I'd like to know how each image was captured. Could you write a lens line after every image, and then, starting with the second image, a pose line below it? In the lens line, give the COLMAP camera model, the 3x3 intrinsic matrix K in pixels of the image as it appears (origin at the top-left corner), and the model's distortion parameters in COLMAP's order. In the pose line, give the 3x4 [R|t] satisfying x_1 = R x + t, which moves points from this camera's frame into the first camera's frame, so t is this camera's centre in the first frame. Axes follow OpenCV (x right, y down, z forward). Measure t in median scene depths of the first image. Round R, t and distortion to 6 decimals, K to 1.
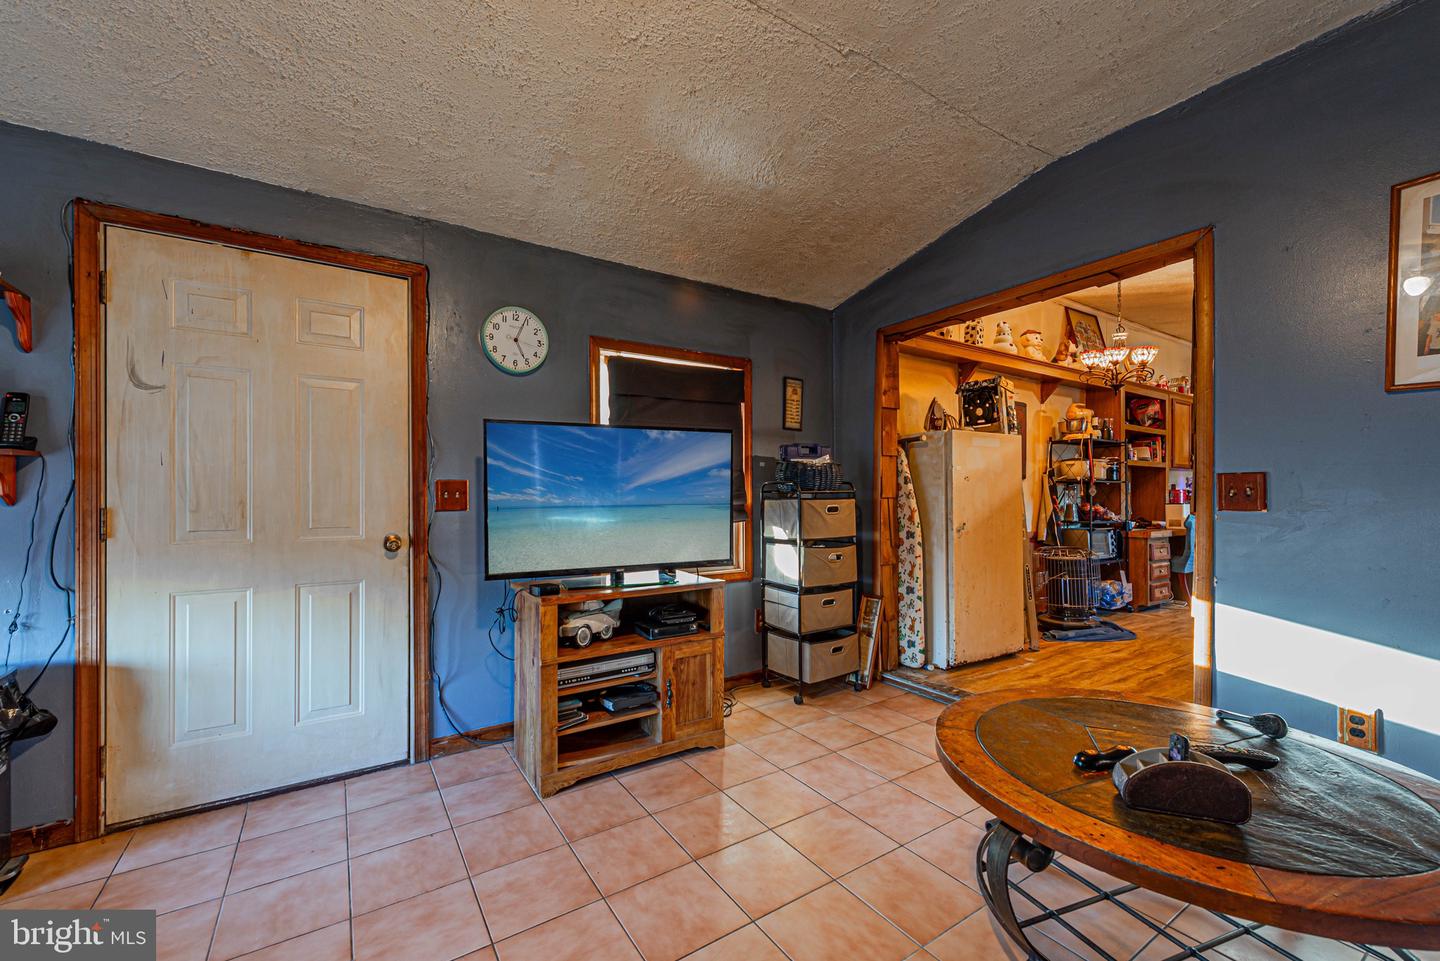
lens RADIAL K [[570.7, 0, 720.0], [0, 570.7, 480.5], [0, 0, 1]] dist [0.013575, -0.000037]
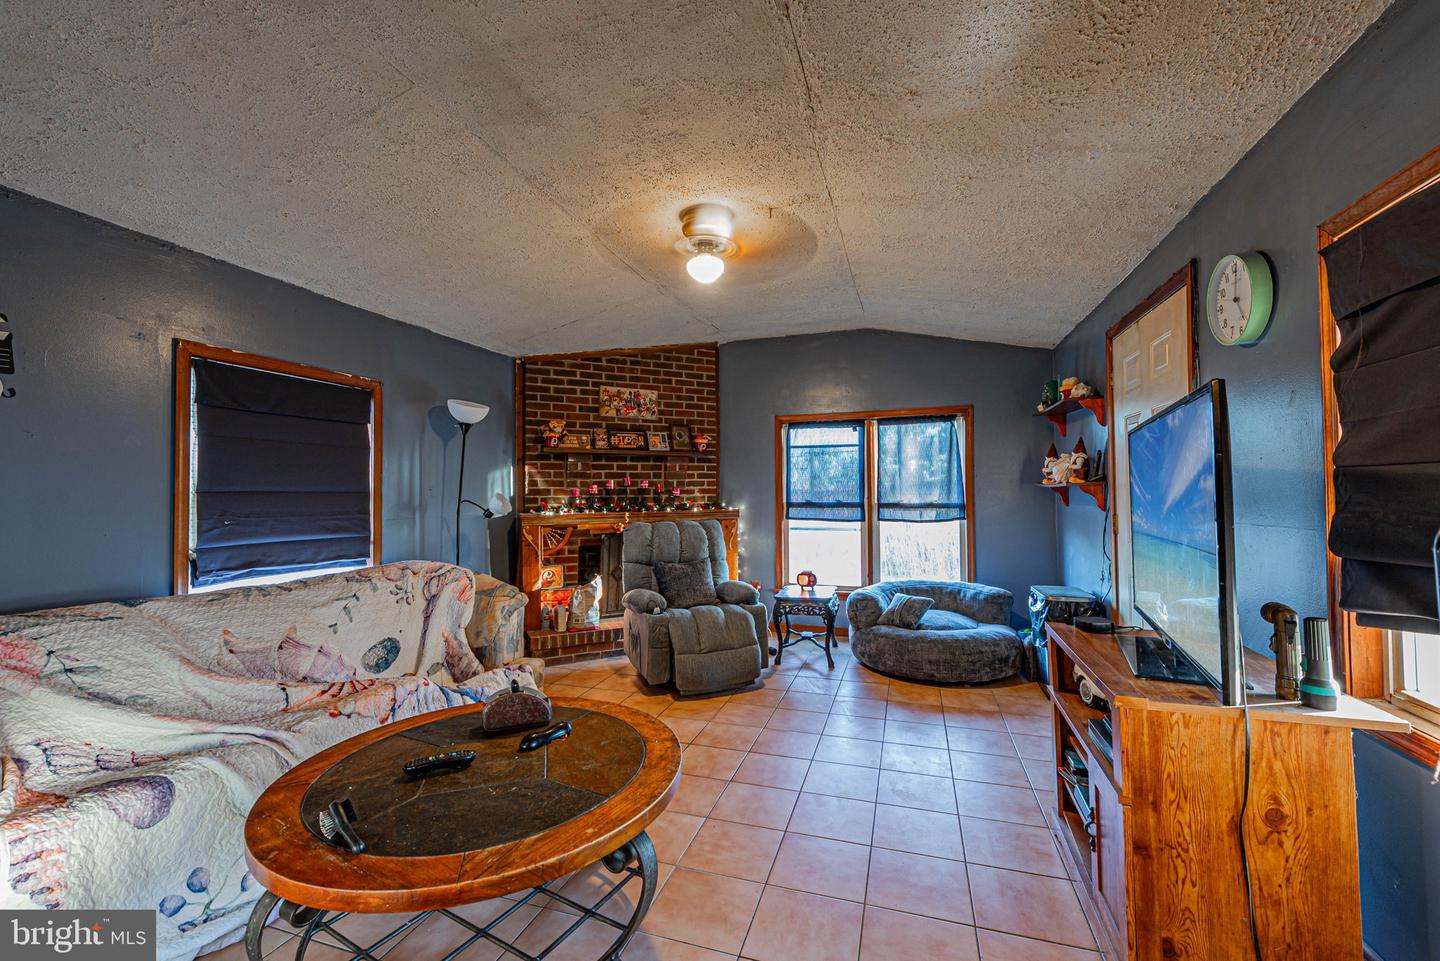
lens RADIAL K [[570.7, 0, 720.0], [0, 570.7, 480.5], [0, 0, 1]] dist [0.013575, -0.000037]
pose [[-0.779989, -0.002046, -0.625789, 0.926486], [0.021773, 0.999301, -0.030404, -0.022907], [0.625414, -0.037340, -0.779399, 1.786011]]
